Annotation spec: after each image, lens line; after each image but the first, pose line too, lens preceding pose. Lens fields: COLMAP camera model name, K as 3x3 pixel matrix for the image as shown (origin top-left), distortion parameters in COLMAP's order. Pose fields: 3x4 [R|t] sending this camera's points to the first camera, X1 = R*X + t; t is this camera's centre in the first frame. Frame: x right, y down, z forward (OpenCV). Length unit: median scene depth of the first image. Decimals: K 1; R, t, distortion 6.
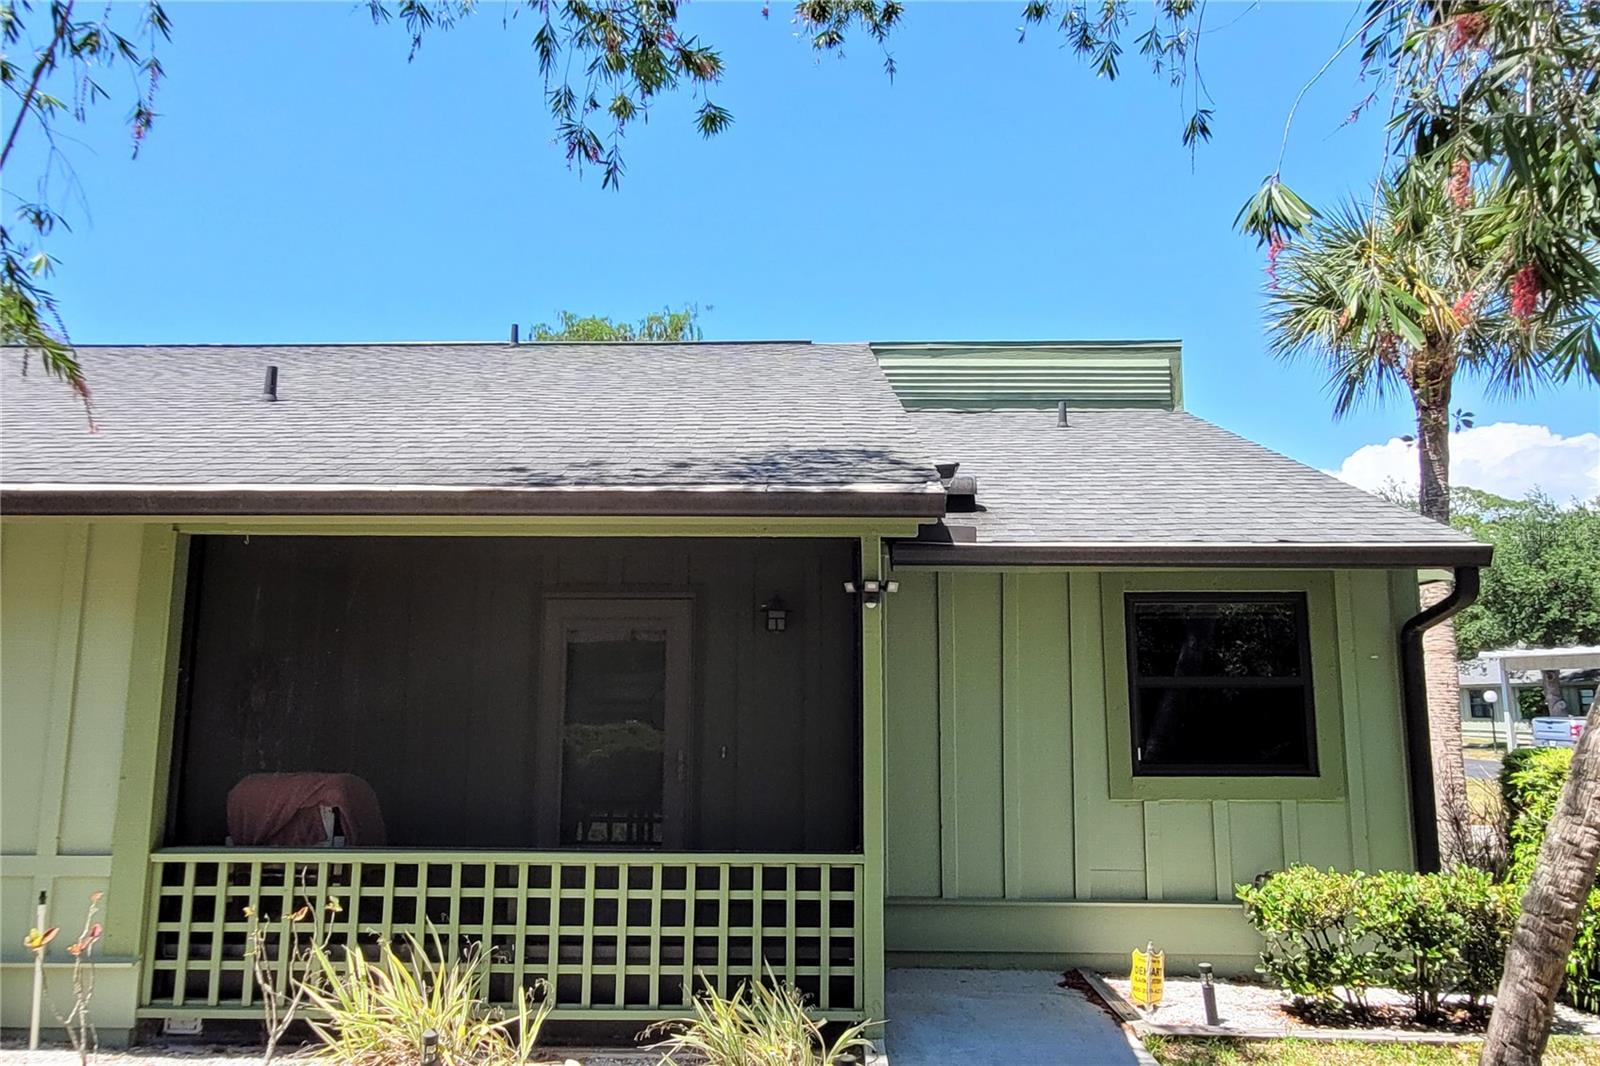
lens RADIAL K [[1200.7, 0, 793.8], [0, 1200.7, 522.9], [0, 0, 1]] dist [-0.000548, 0.009105]
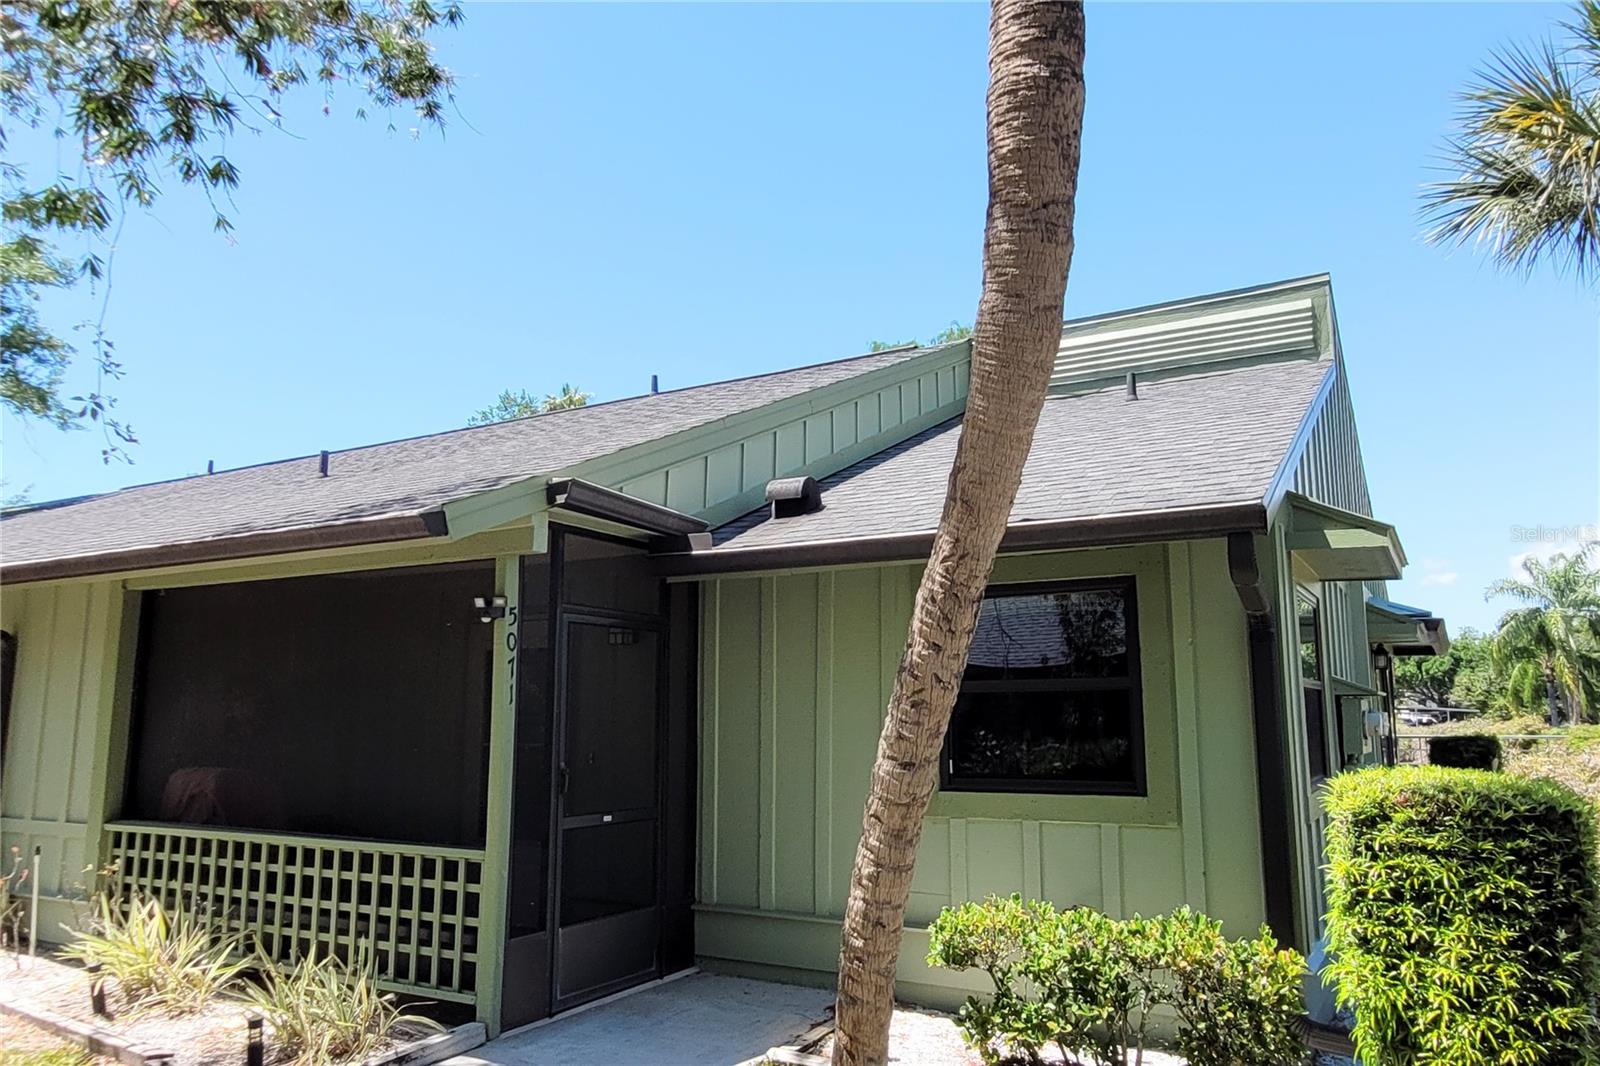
lens RADIAL K [[1182.4, 0, 738.8], [0, 1182.4, 530.4], [0, 0, 1]] dist [0.002541, 0.006812]
pose [[0.860563, -0.084235, -0.502330, 0.683503], [0.079179, 0.996365, -0.031434, 0.033754], [0.503152, -0.012723, 0.864104, 0.166421]]
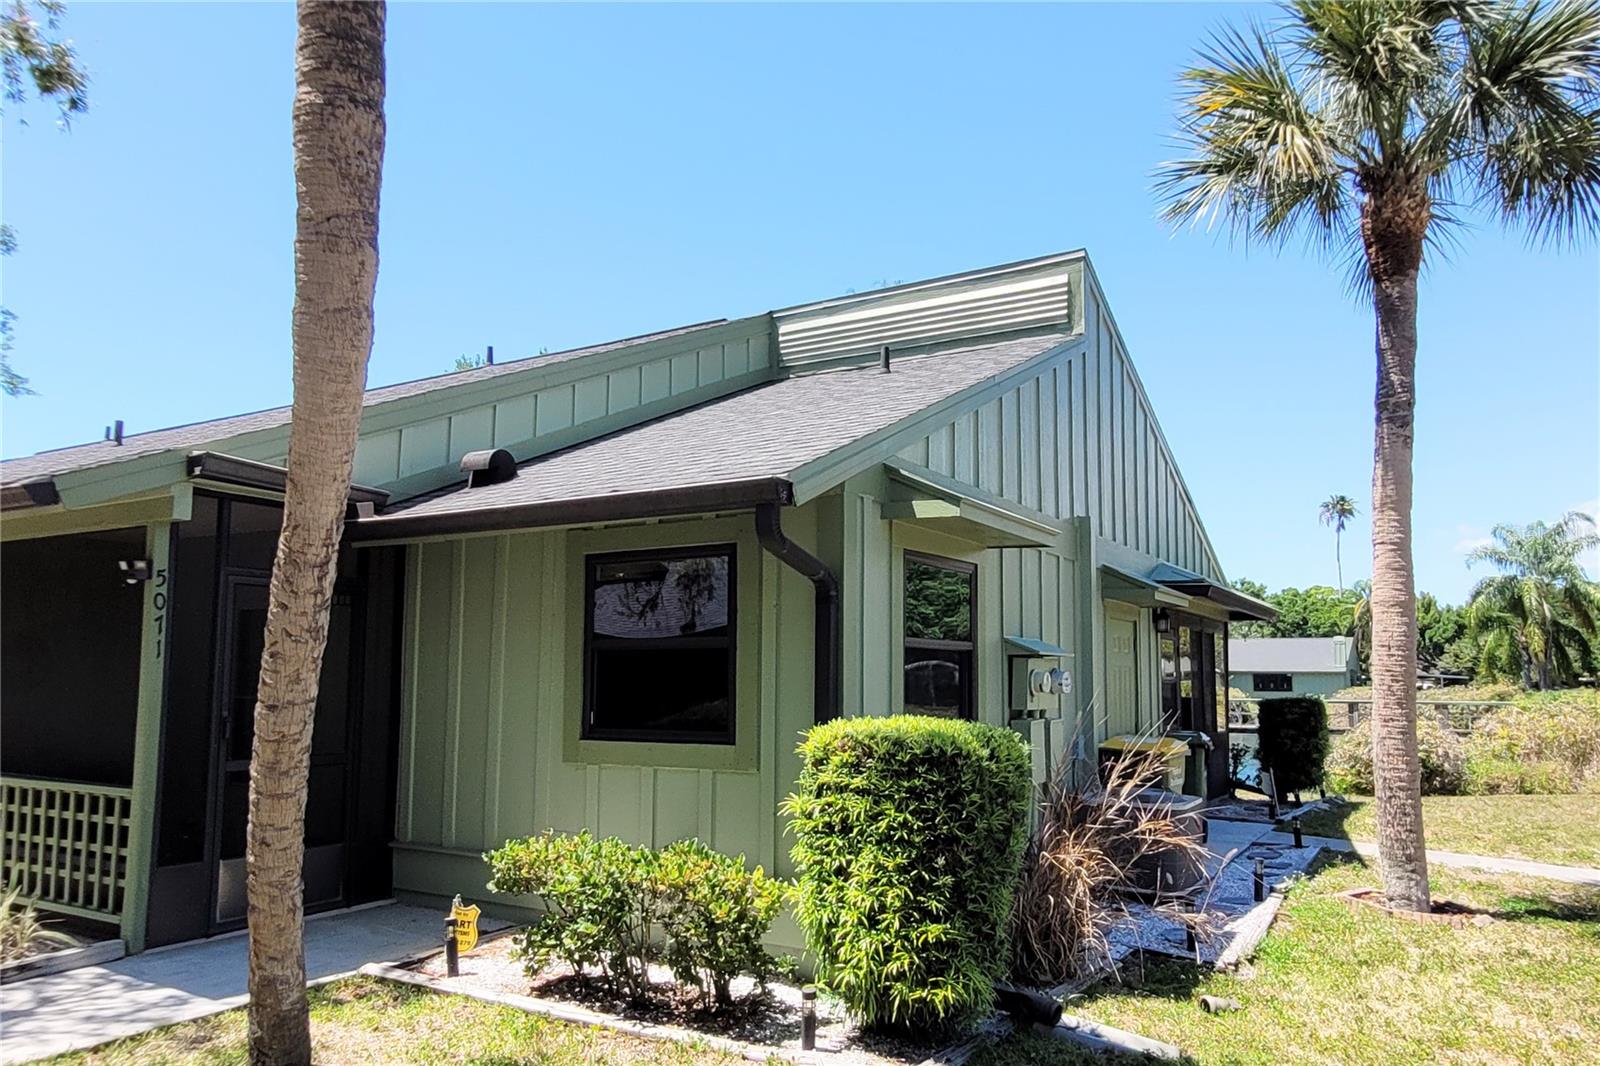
lens RADIAL K [[1183.1, 0, 742.8], [0, 1183.1, 570.4], [0, 0, 1]] dist [0.006567, 0.005366]
pose [[0.849734, -0.048034, -0.525019, 1.014192], [0.075380, 0.996679, 0.030814, 0.057129], [0.521796, -0.065760, 0.850532, 0.273265]]
